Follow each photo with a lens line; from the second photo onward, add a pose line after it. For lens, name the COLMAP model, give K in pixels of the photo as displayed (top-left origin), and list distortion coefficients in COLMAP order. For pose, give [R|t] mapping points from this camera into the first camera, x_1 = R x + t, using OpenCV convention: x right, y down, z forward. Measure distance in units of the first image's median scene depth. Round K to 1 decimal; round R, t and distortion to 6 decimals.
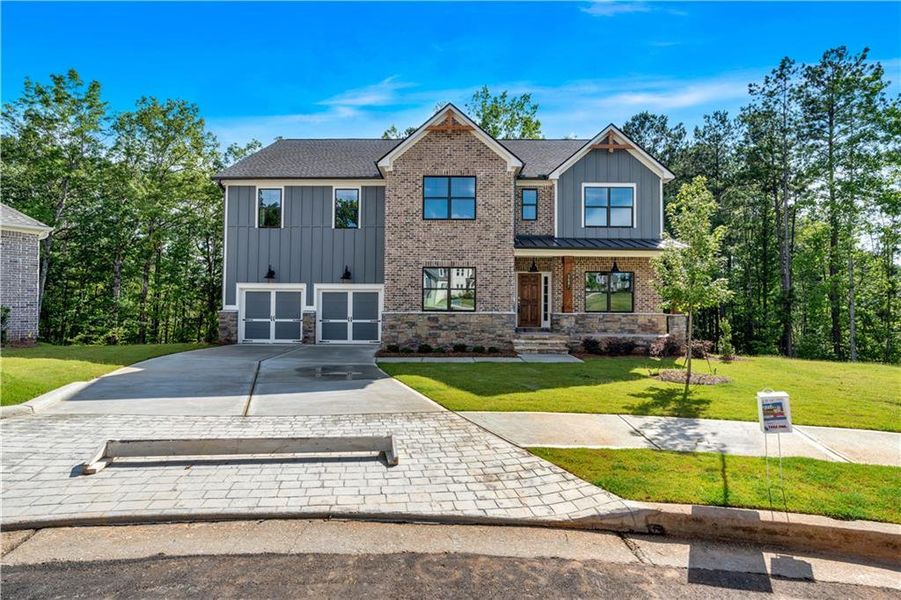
lens RADIAL K [[404.1, 0, 450.5], [0, 404.1, 298.3], [0, 0, 1]] dist [-0.005391, 0.001203]
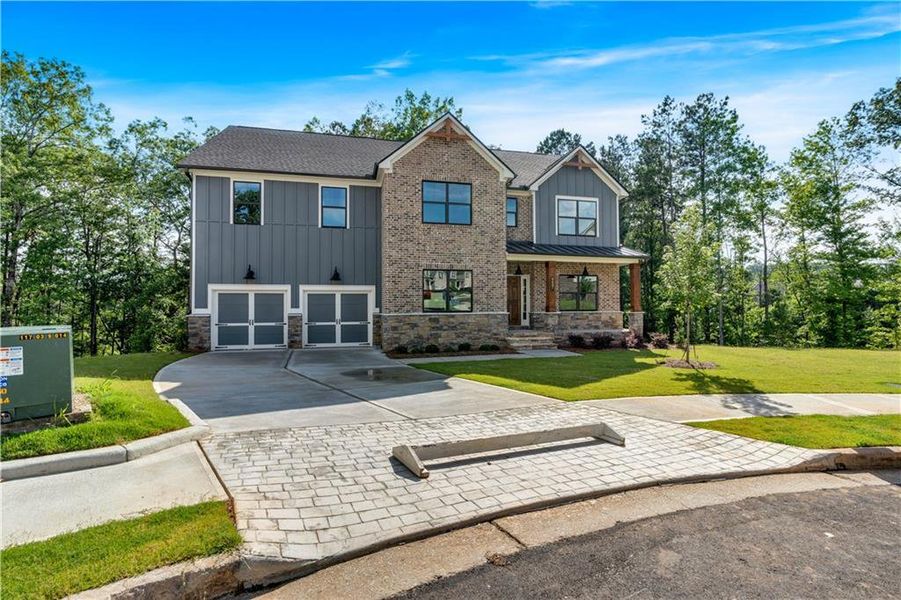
lens RADIAL K [[404.1, 0, 450.5], [0, 404.1, 298.3], [0, 0, 1]] dist [-0.005391, 0.001203]
pose [[0.968804, -0.005846, 0.247758, -0.230422], [0.004740, 0.999976, 0.005060, -0.007960], [-0.247781, -0.003728, 0.968809, -0.008900]]
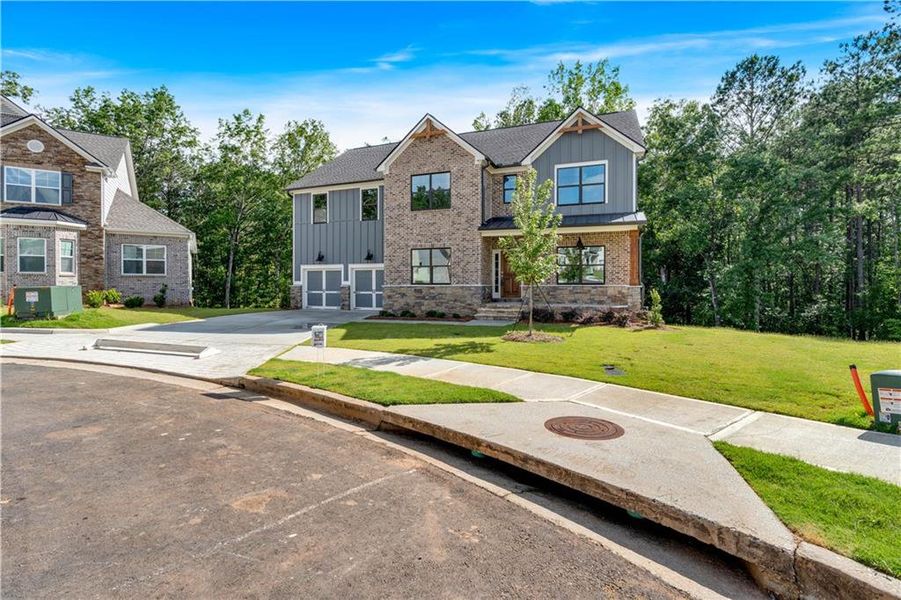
lens RADIAL K [[401.0, 0, 455.3], [0, 401.0, 282.5], [0, 0, 1]] dist [-0.003425, 0.000076]
pose [[0.940171, -0.008802, -0.340588, 0.433423], [0.016894, 0.999641, 0.020801, 0.002089], [0.340283, -0.025310, 0.939983, -0.108506]]
